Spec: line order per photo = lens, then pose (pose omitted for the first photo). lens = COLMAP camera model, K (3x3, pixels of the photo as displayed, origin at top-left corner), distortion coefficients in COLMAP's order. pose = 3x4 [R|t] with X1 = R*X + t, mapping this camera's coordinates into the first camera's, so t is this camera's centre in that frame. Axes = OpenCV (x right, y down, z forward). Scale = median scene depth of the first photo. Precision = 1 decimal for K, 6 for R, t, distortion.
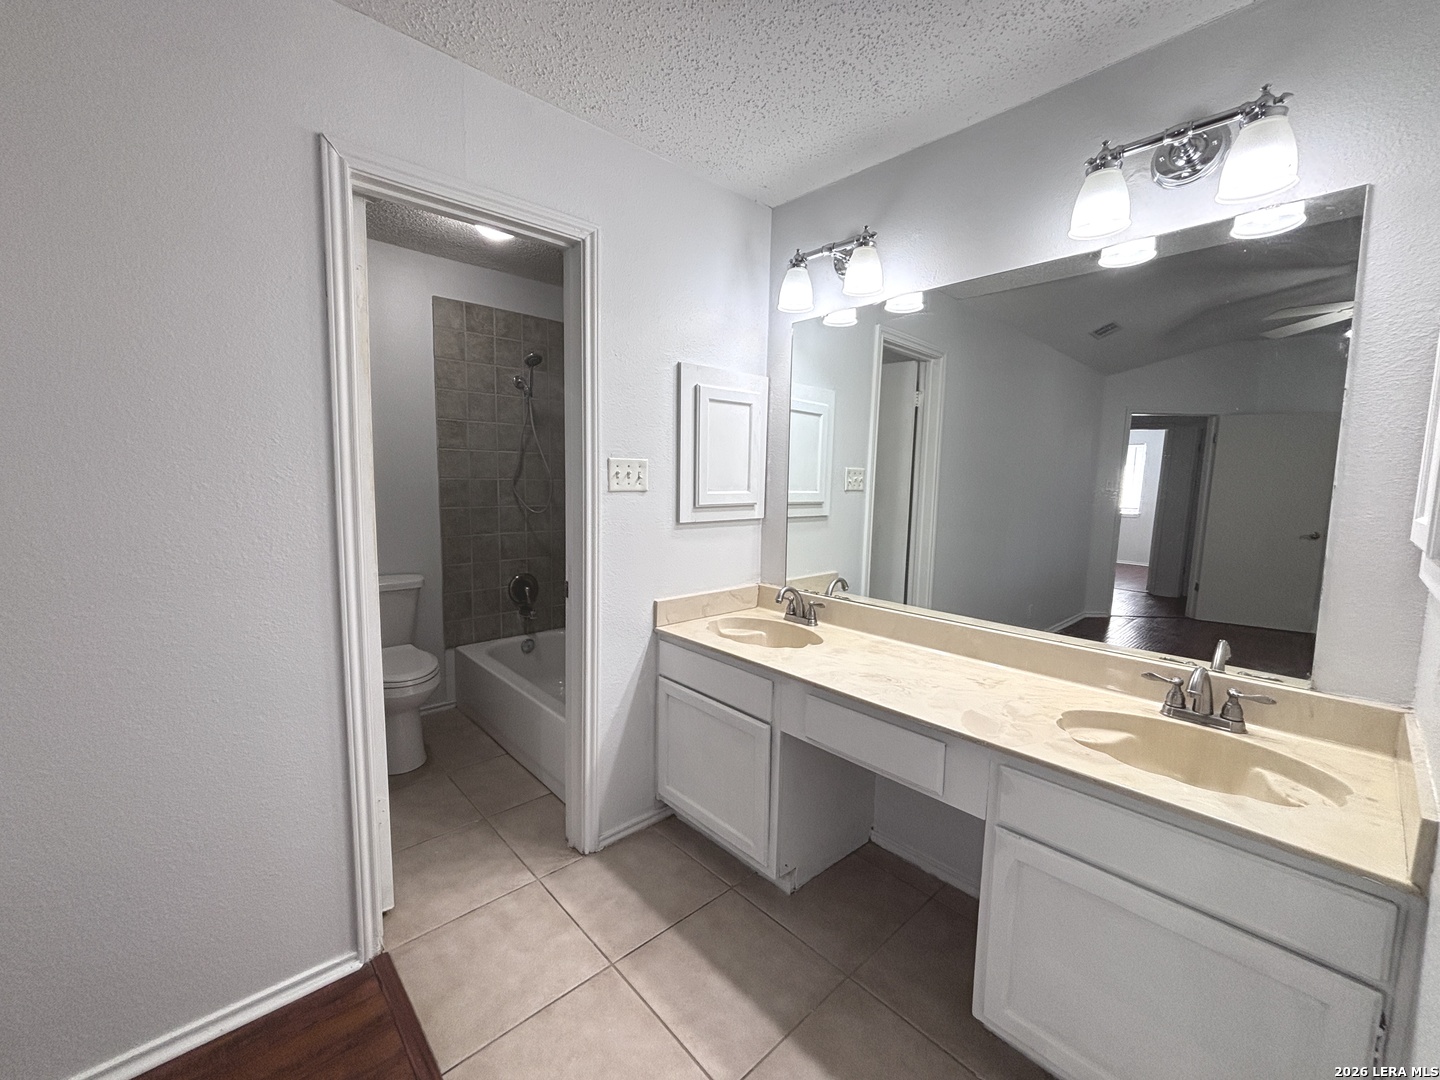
lens RADIAL K [[576.4, 0, 712.0], [0, 576.4, 530.7], [0, 0, 1]] dist [0.000395, -0.000409]
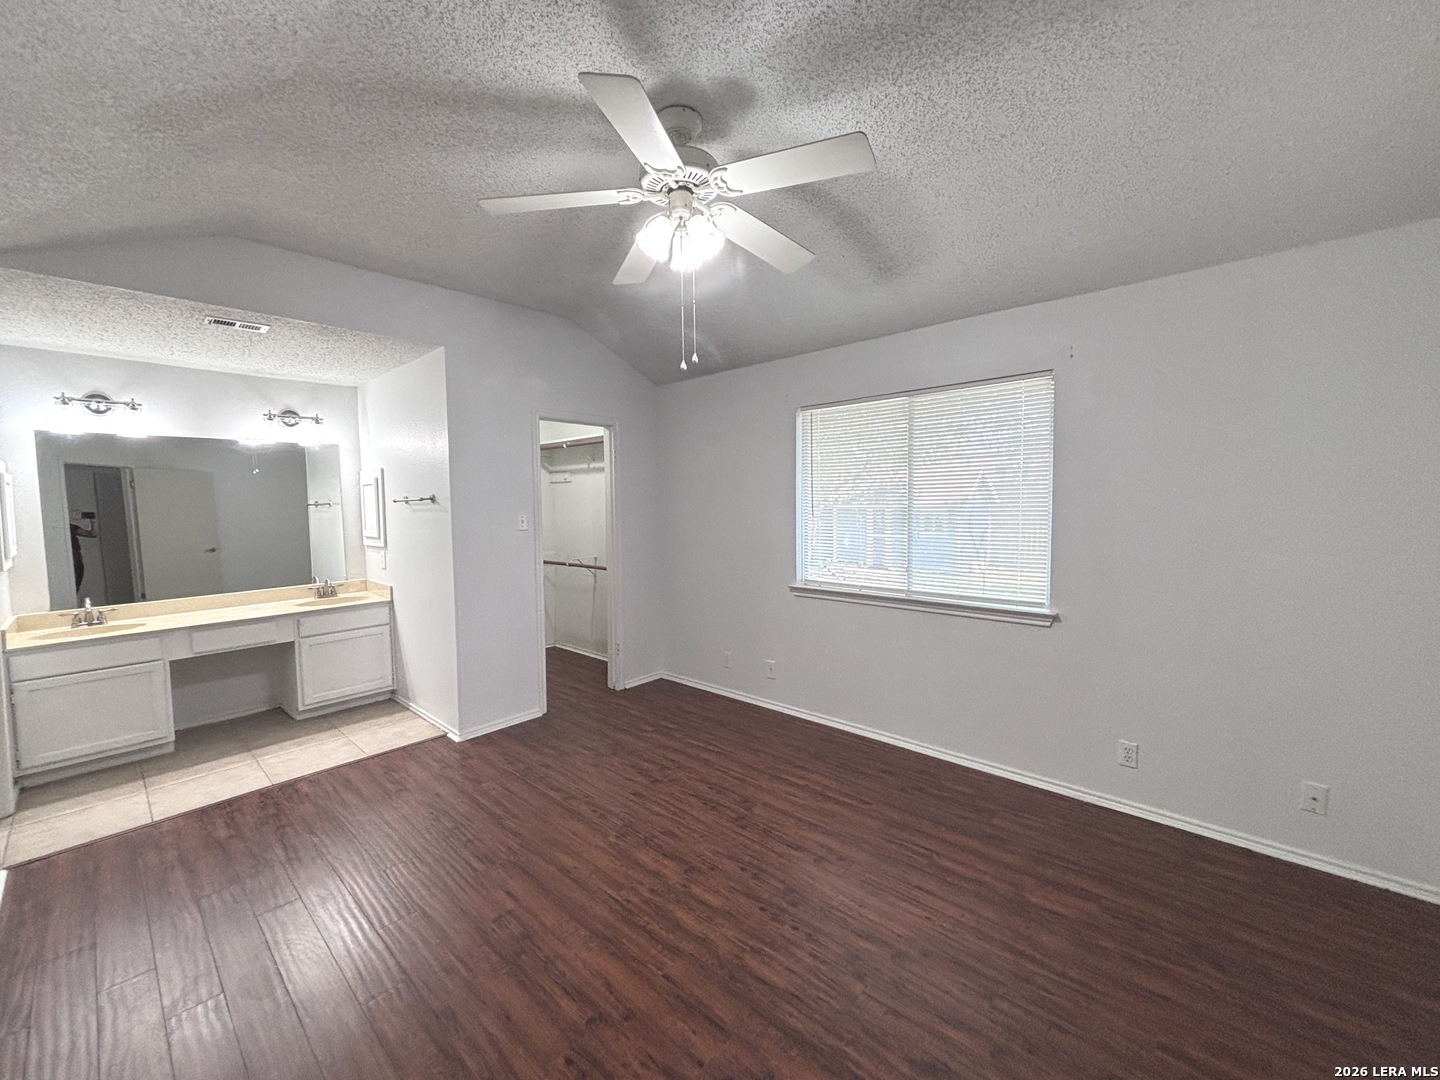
lens RADIAL K [[576.4, 0, 711.1], [0, 576.4, 542.1], [0, 0, 1]] dist [0.000395, -0.000409]
pose [[-0.069478, -0.087319, 0.993755, -2.196780], [0.114799, 0.988844, 0.094913, -0.028046], [-0.990956, 0.120676, -0.058679, -0.863145]]
